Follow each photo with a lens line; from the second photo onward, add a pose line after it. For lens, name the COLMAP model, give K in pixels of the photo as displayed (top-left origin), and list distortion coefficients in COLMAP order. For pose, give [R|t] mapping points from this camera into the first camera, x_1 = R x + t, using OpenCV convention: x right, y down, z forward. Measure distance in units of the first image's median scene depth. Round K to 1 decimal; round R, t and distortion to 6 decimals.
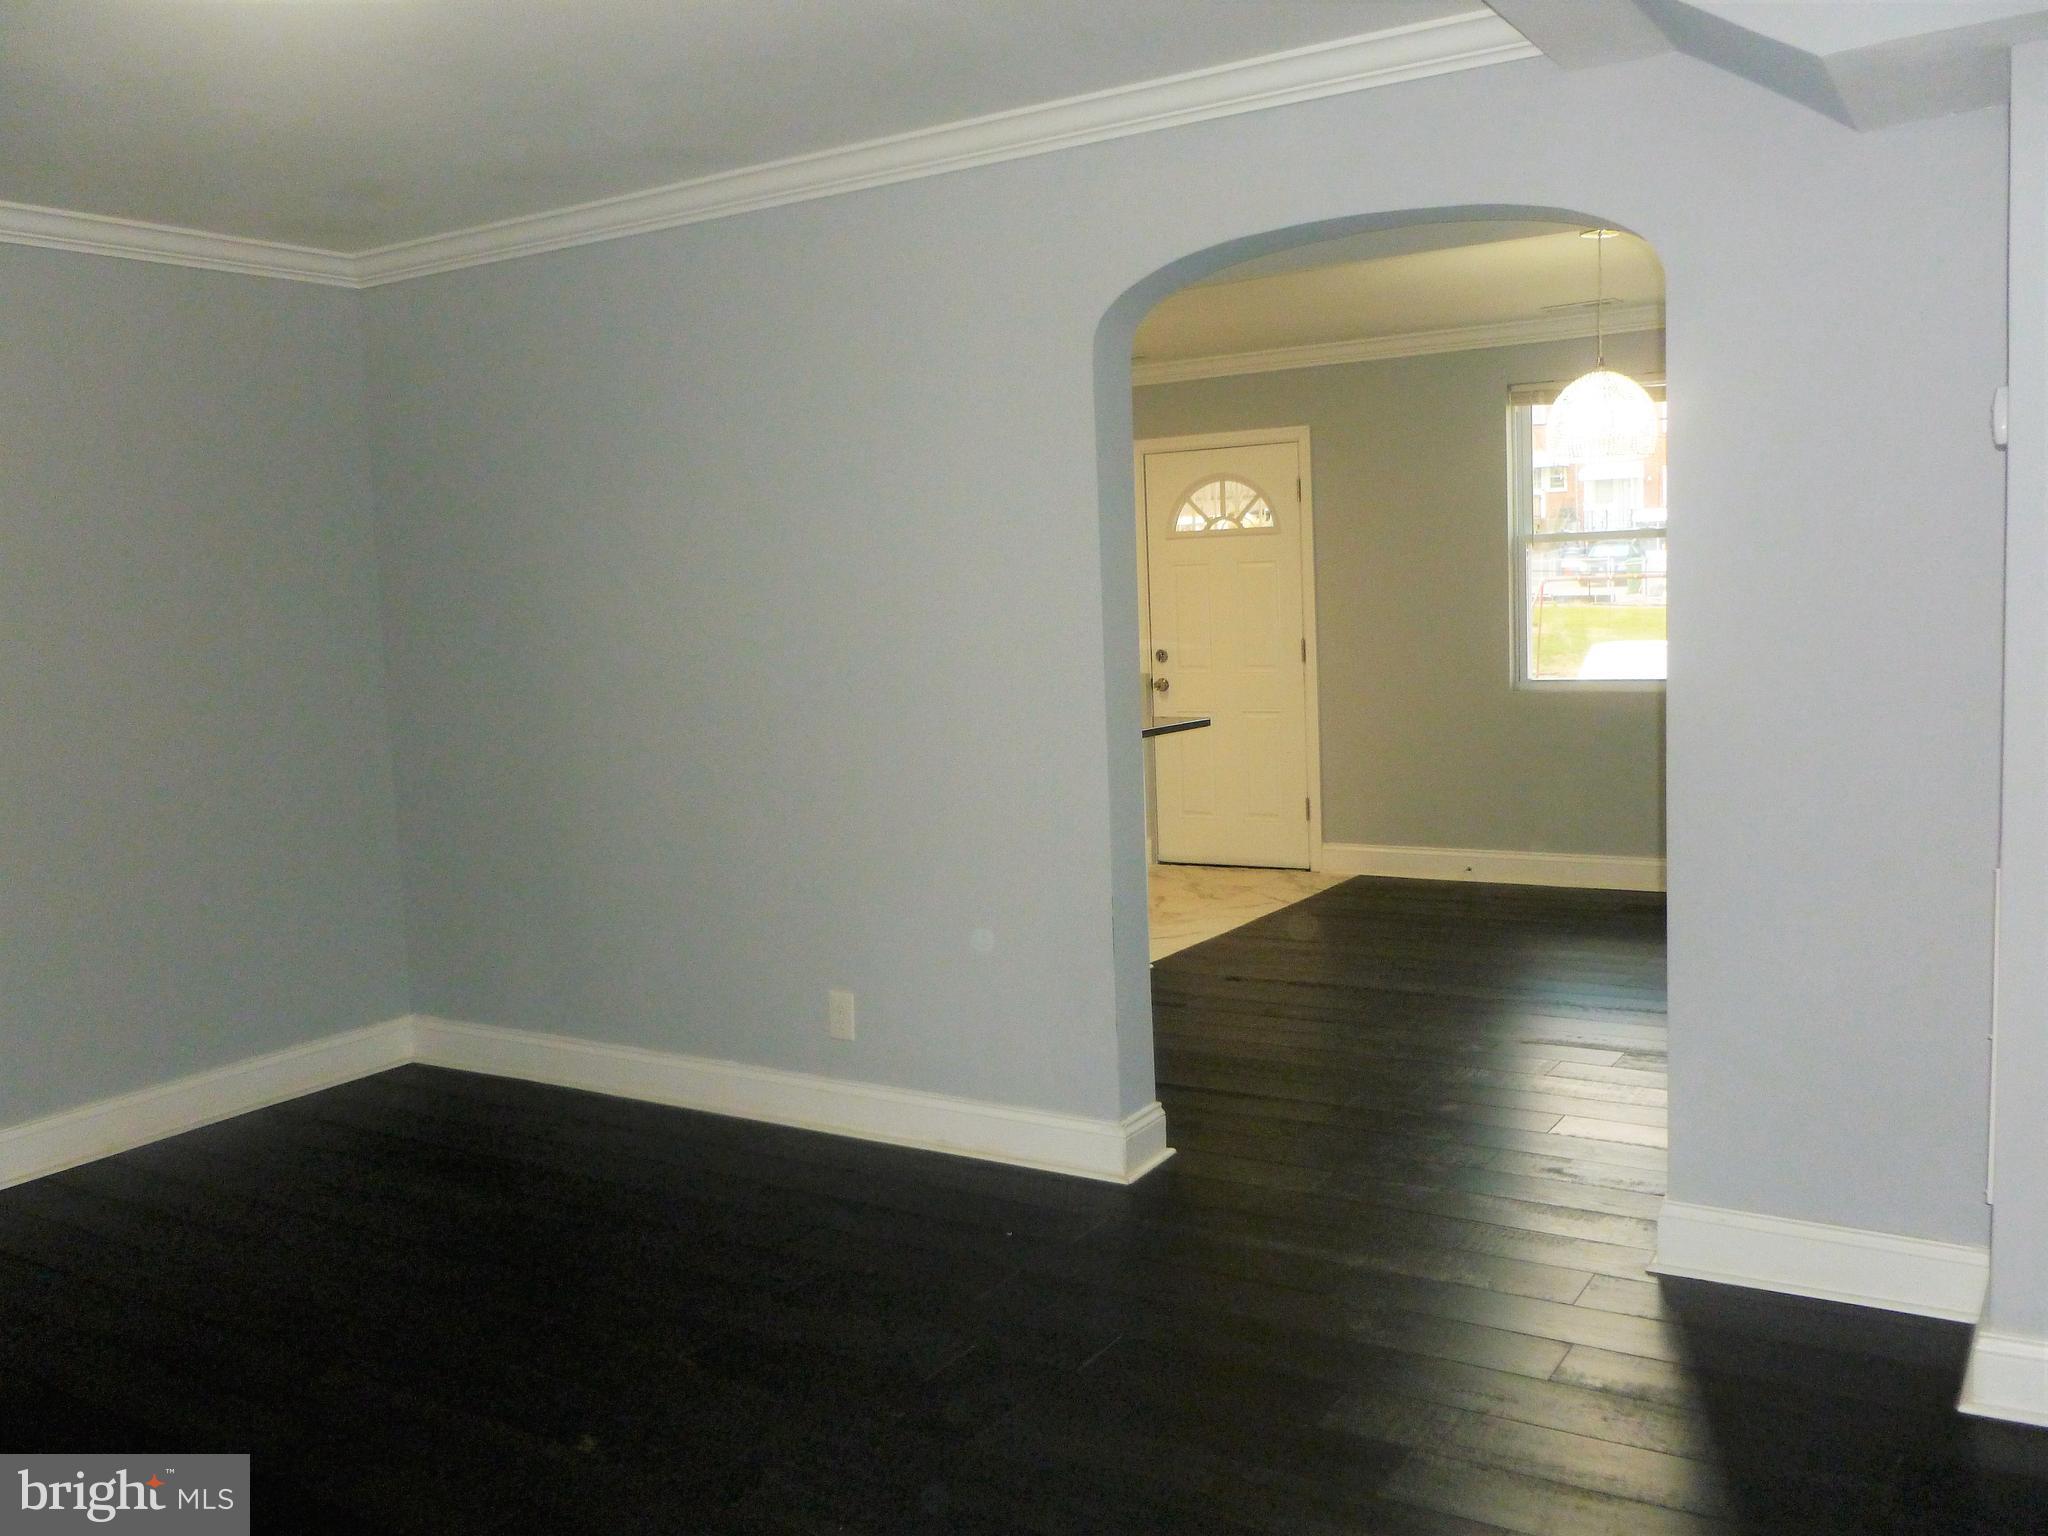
lens RADIAL K [[1743.0, 0, 1011.0], [0, 1743.0, 779.0], [0, 0, 1]] dist [-0.045417, 0.023020]
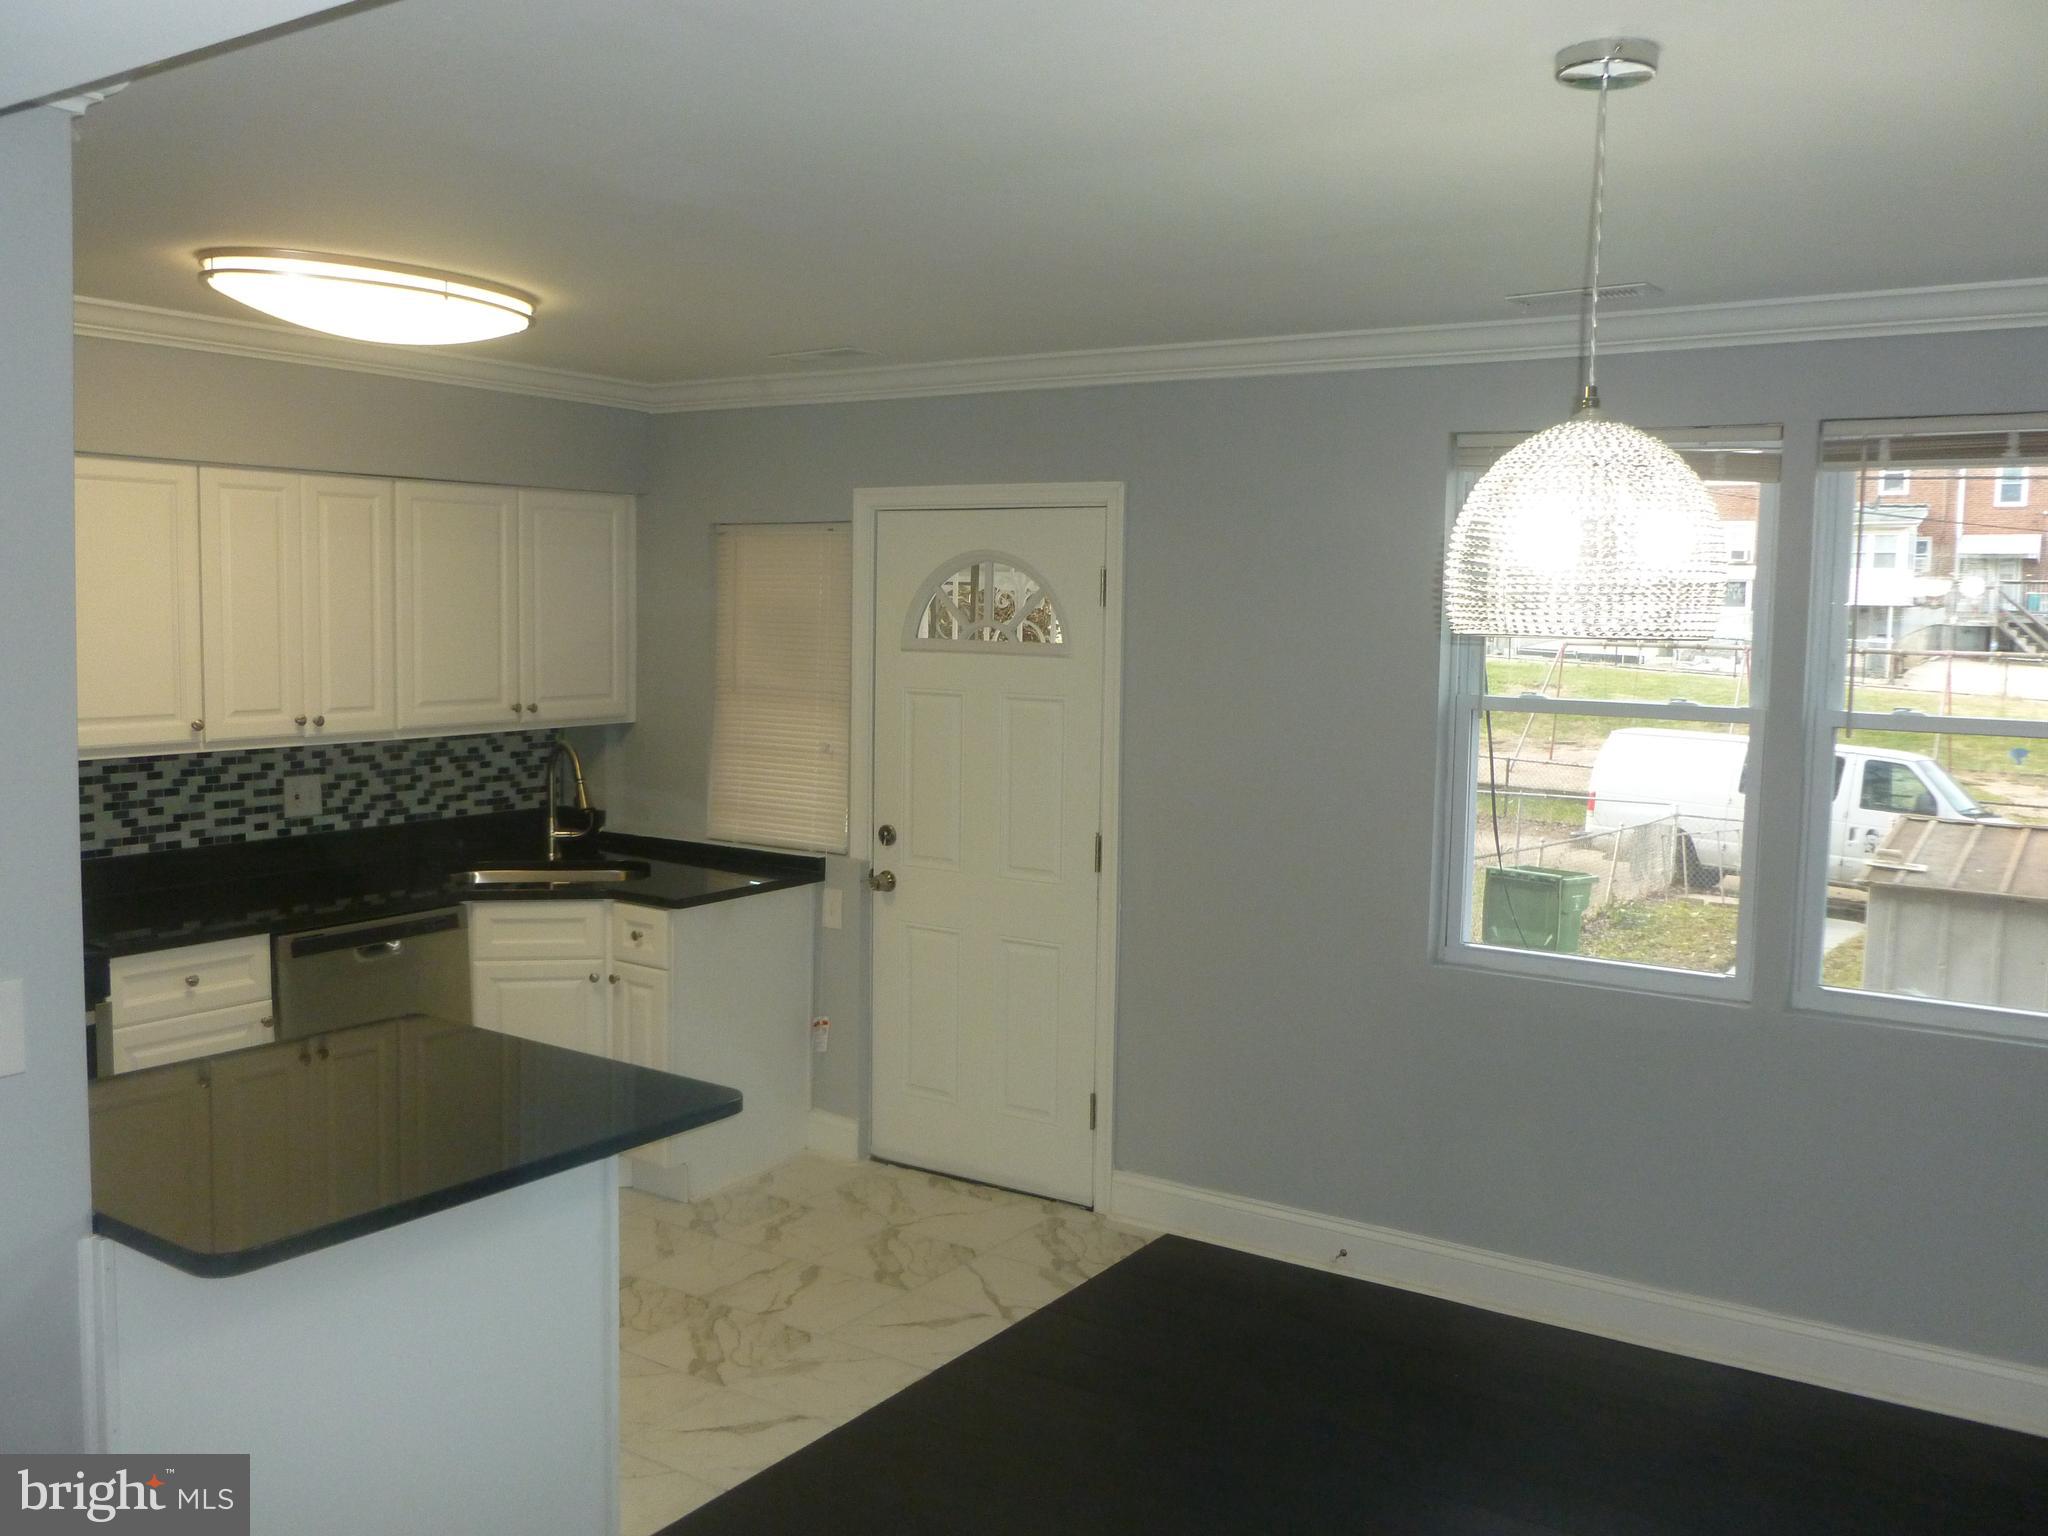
lens RADIAL K [[1743.0, 0, 1025.1], [0, 1743.0, 761.5], [0, 0, 1]] dist [-0.045417, 0.023020]
pose [[0.998497, 0.054273, -0.007605, 0.145519], [-0.054302, 0.998518, -0.003716, -0.101717], [0.007392, 0.004123, 0.999964, 0.394926]]
